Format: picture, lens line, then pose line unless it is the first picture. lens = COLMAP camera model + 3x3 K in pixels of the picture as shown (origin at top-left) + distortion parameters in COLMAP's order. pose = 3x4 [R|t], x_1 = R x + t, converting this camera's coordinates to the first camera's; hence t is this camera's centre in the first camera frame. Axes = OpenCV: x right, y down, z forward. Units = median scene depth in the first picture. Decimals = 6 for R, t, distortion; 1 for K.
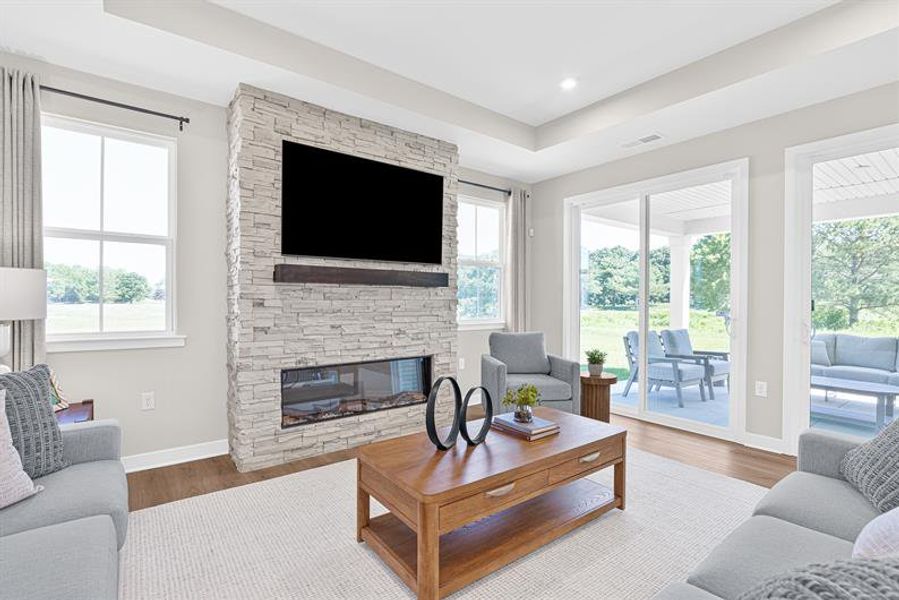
lens RADIAL K [[423.2, 0, 450.5], [0, 423.2, 301.6], [0, 0, 1]] dist [0.002337, 0.000146]
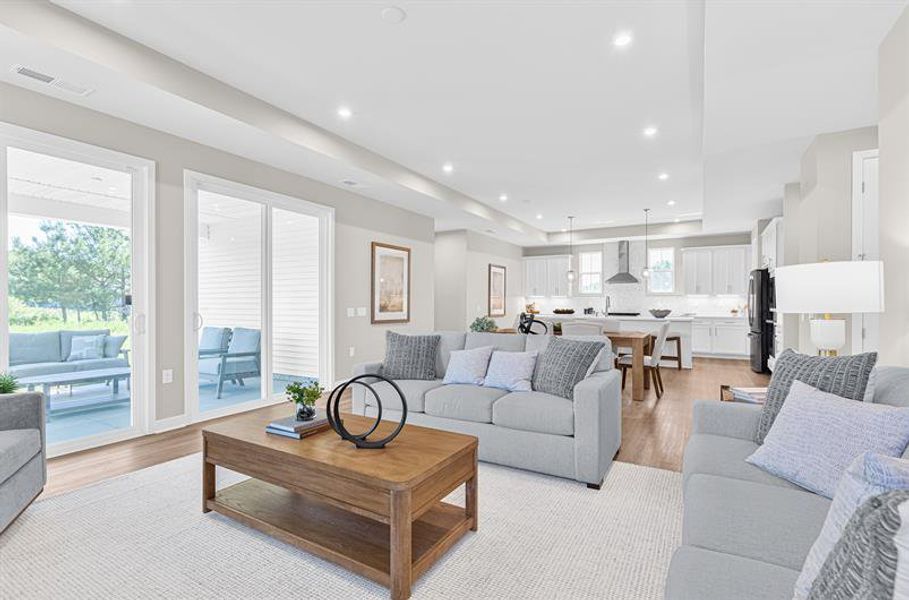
lens RADIAL K [[420.1, 0, 452.9], [0, 420.1, 302.4], [0, 0, 1]] dist [0.002430, 0.000703]
pose [[-0.377152, -0.005286, 0.926136, -0.570979], [0.001091, 0.999980, 0.006151, 0.005959], [-0.926151, 0.003330, -0.377139, 0.721804]]
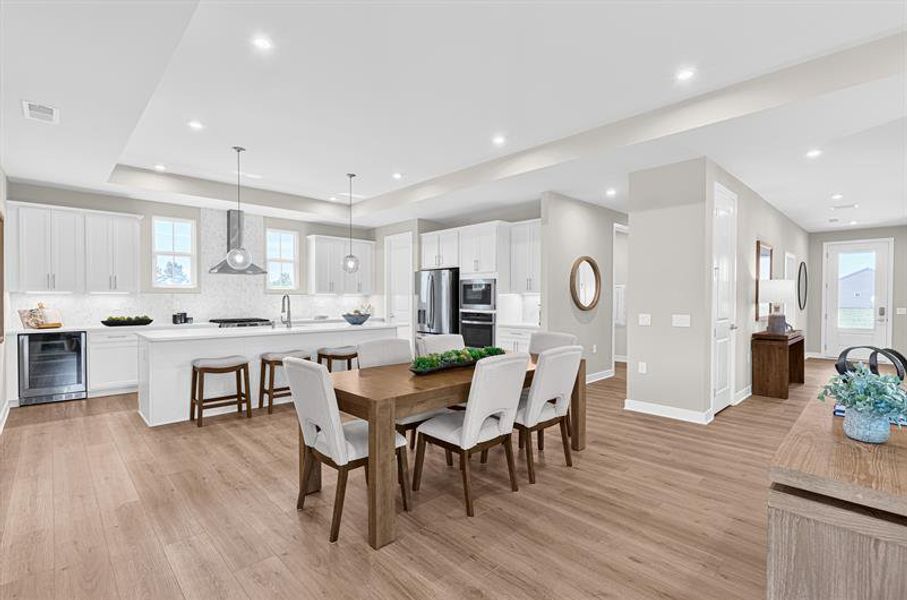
lens RADIAL K [[419.1, 0, 451.9], [0, 419.1, 302.4], [0, 0, 1]] dist [0.002430, 0.000703]
pose [[-0.993939, -0.004798, -0.109825, 0.943968], [-0.006456, 0.999870, 0.014747, -0.013670], [0.109740, 0.015366, -0.993842, 0.557953]]
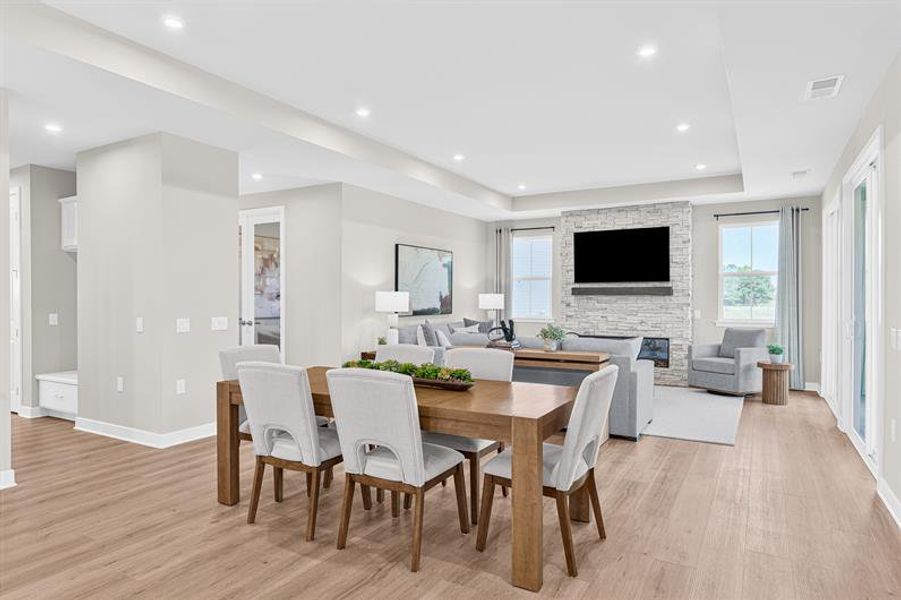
lens RADIAL K [[541.0, 0, 453.1], [0, 541.0, 298.9], [0, 0, 1]] dist [0.004454, 0.000962]
pose [[0.387225, -0.004596, -0.921974, 1.720762], [-0.004118, 0.999969, -0.006714, -0.004618], [0.921976, 0.006397, 0.387194, -0.605936]]
